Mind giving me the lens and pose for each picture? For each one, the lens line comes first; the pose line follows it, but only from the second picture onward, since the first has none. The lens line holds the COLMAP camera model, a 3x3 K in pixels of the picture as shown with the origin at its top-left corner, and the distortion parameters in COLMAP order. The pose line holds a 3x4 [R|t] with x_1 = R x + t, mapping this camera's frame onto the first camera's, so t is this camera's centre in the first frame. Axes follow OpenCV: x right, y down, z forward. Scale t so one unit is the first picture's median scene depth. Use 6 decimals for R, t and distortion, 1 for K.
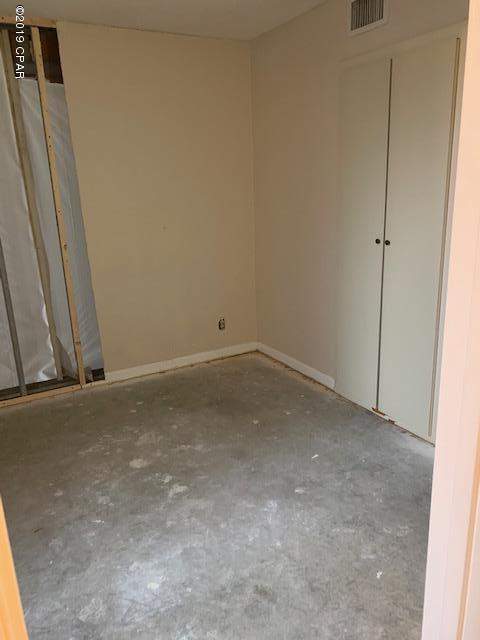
lens RADIAL K [[493.9, 0, 240.0], [0, 493.9, 320.0], [0, 0, 1]] dist [-0.001580, -0.001248]
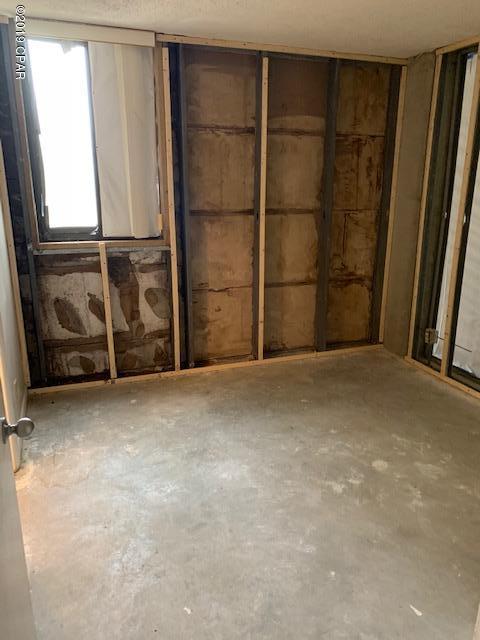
lens RADIAL K [[493.9, 0, 240.0], [0, 493.9, 320.0], [0, 0, 1]] dist [-0.001580, -0.001248]
pose [[-0.159523, 0.302755, -0.939623, 0.783187], [-0.272215, 0.901420, 0.336661, -0.269556], [0.948921, 0.309485, -0.061383, 0.771552]]
